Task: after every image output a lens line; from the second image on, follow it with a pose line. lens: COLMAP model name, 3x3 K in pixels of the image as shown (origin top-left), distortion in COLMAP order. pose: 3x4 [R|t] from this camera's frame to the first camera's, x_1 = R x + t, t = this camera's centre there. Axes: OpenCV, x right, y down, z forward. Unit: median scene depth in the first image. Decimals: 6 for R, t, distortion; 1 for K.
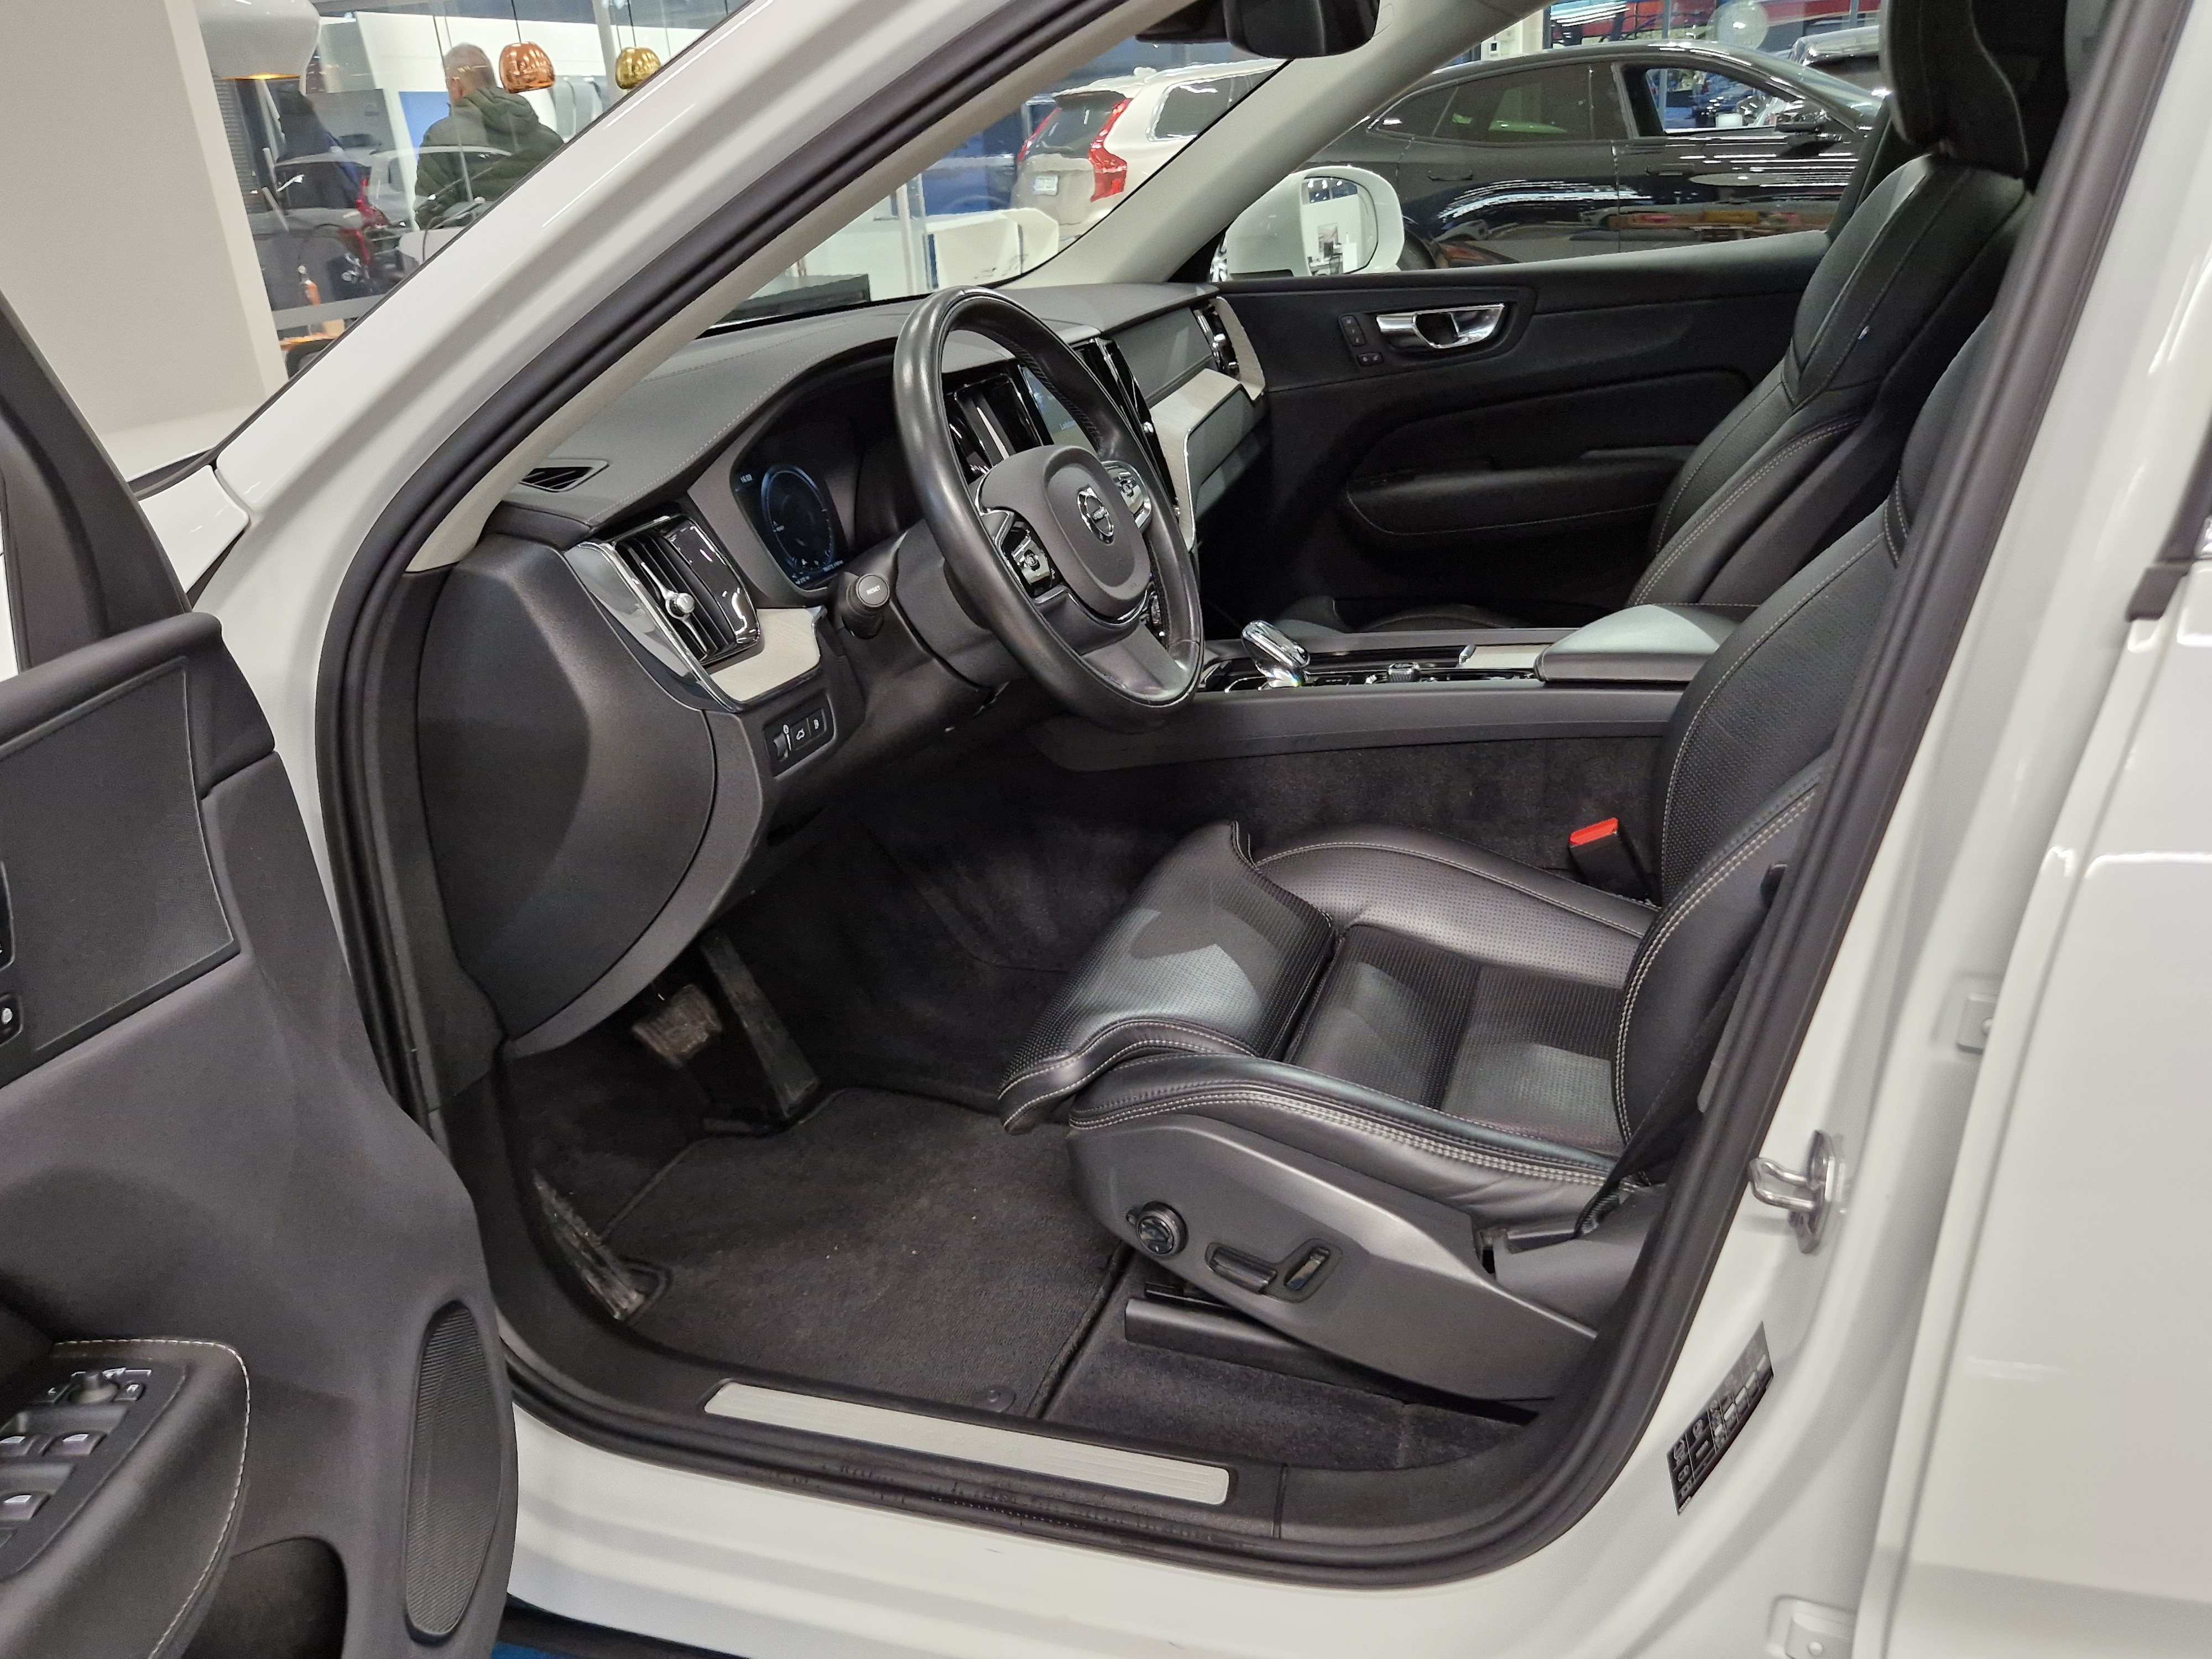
lens RADIAL K [[1807.6, 0, 1108.1], [0, 1807.6, 819.4], [0, 0, 1]] dist [0.031277, -0.006967]
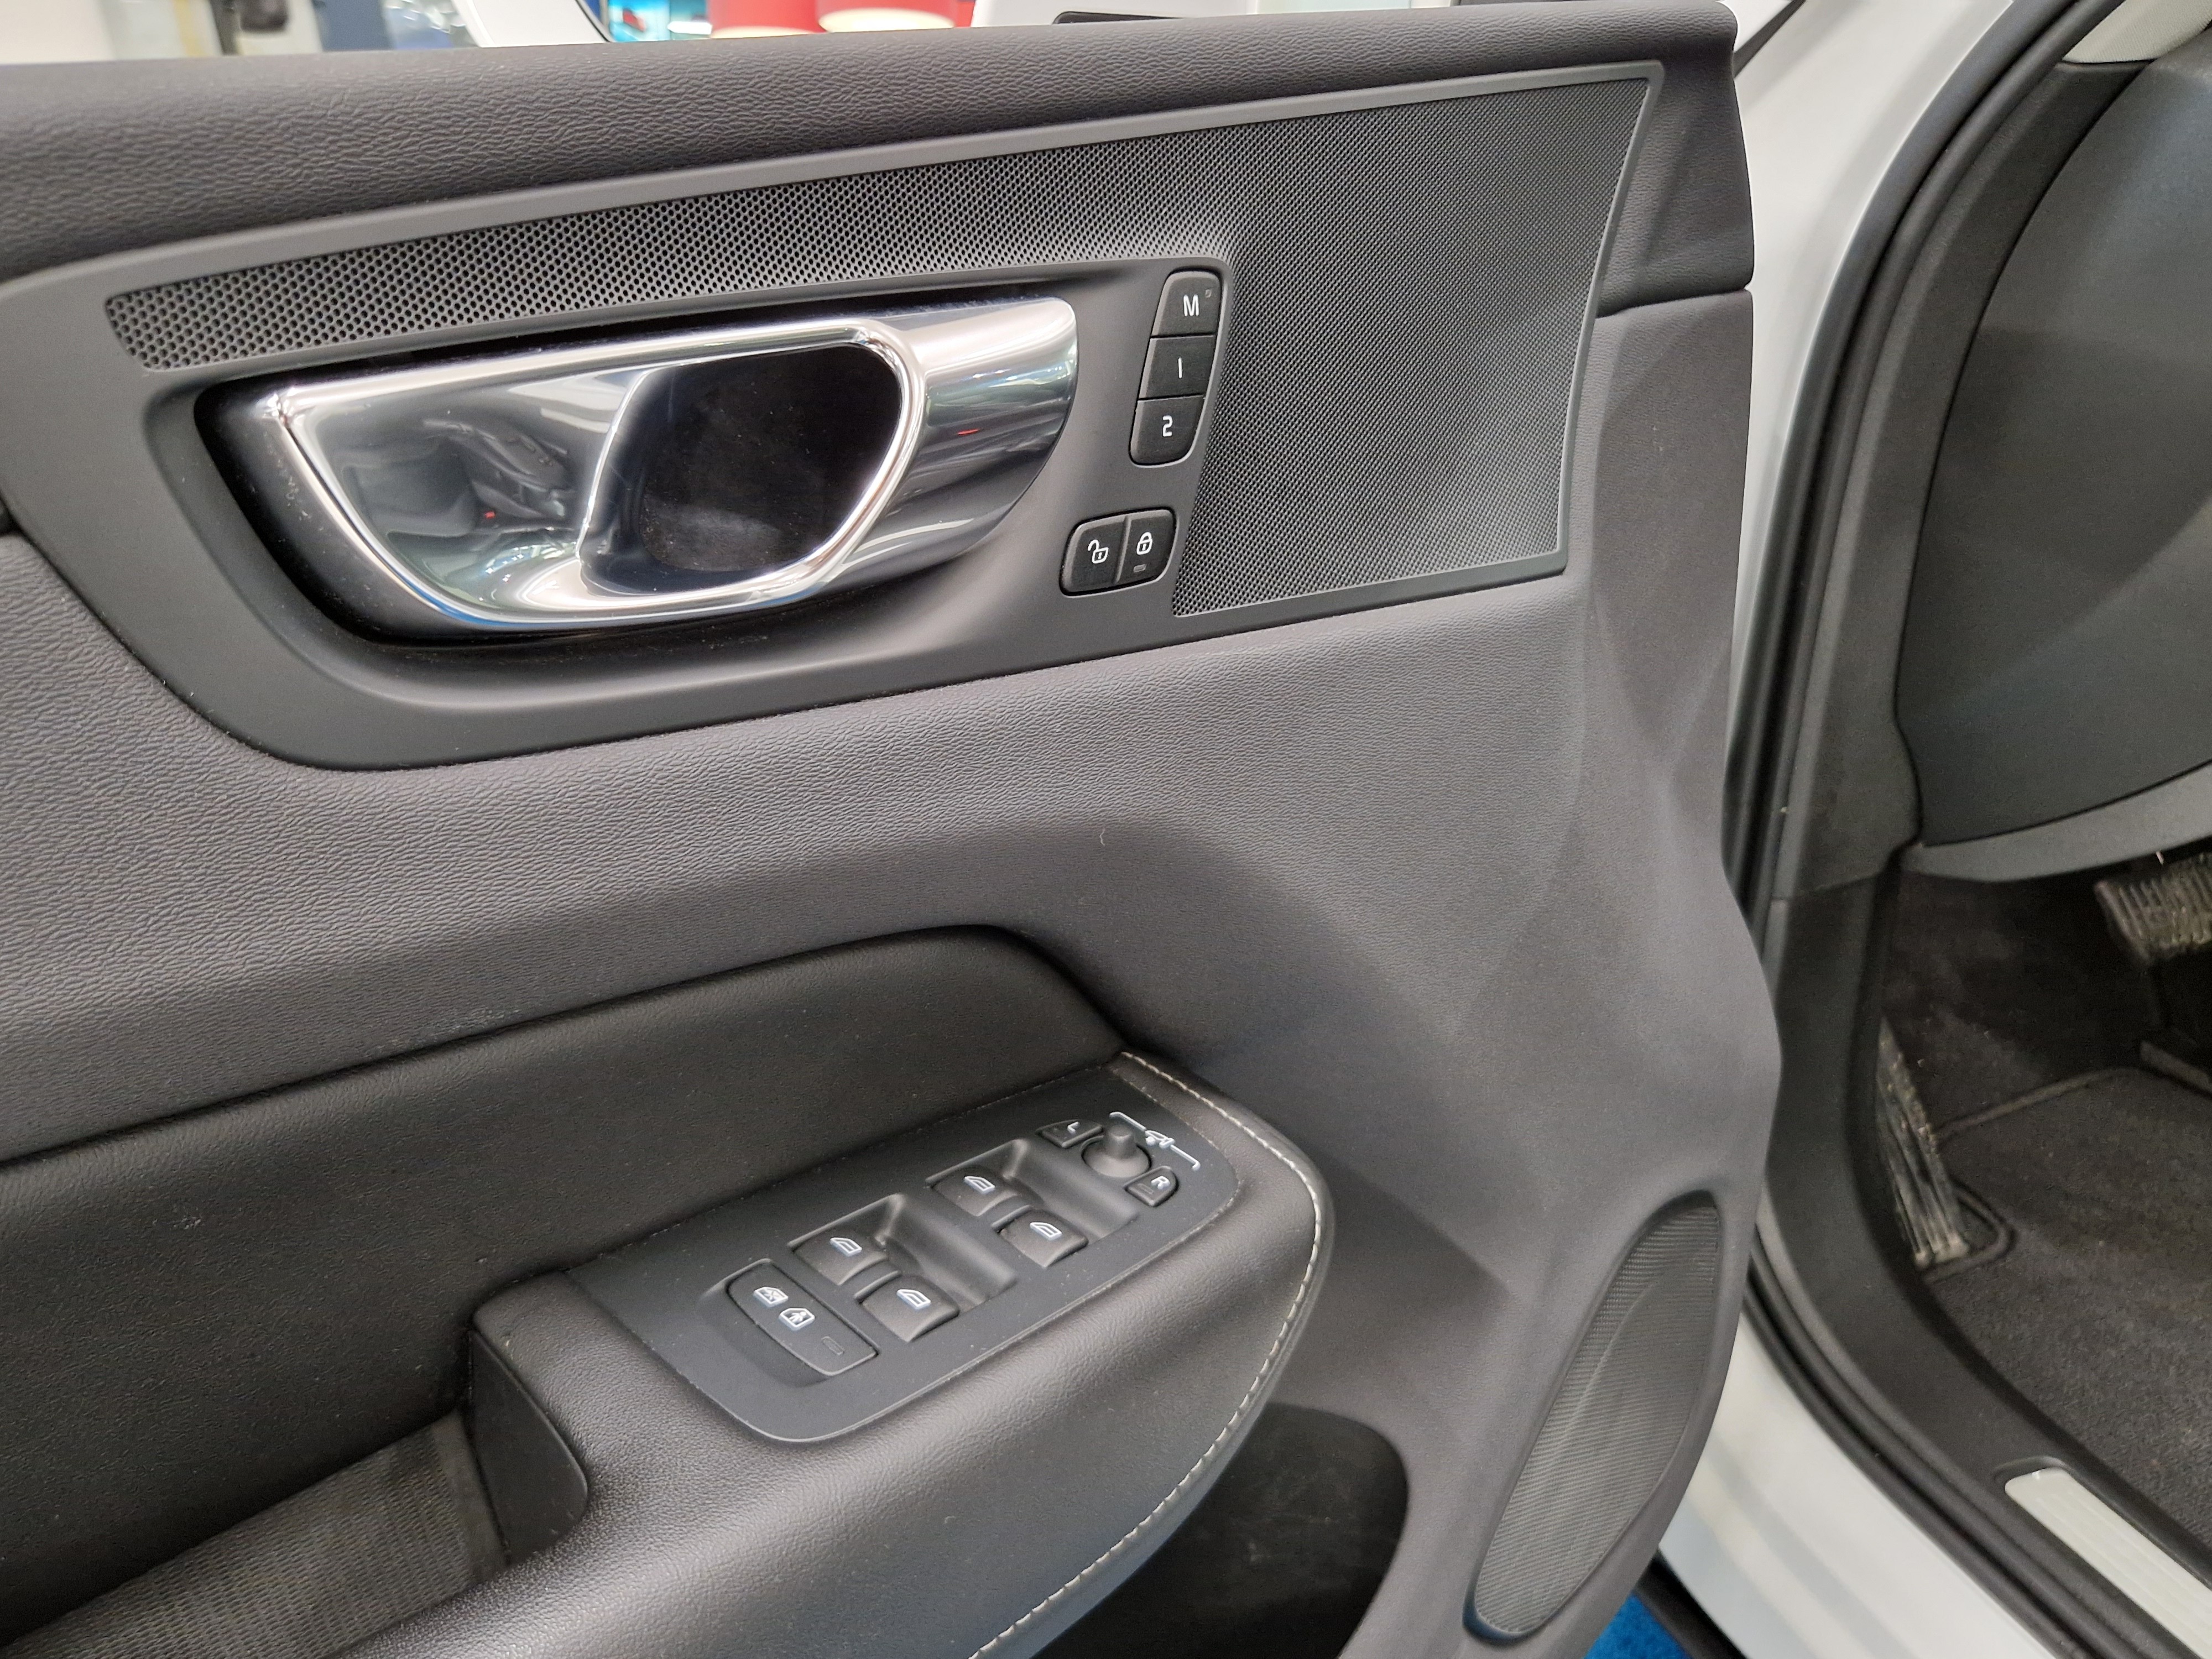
lens RADIAL K [[1807.6, 0, 1112.6], [0, 1807.6, 822.5], [0, 0, 1]] dist [0.031277, -0.006967]
pose [[0.683948, 0.362943, -0.632841, -0.113978], [-0.266222, 0.931811, 0.246685, 0.027818], [0.679221, -0.000244, 0.733934, 0.307442]]
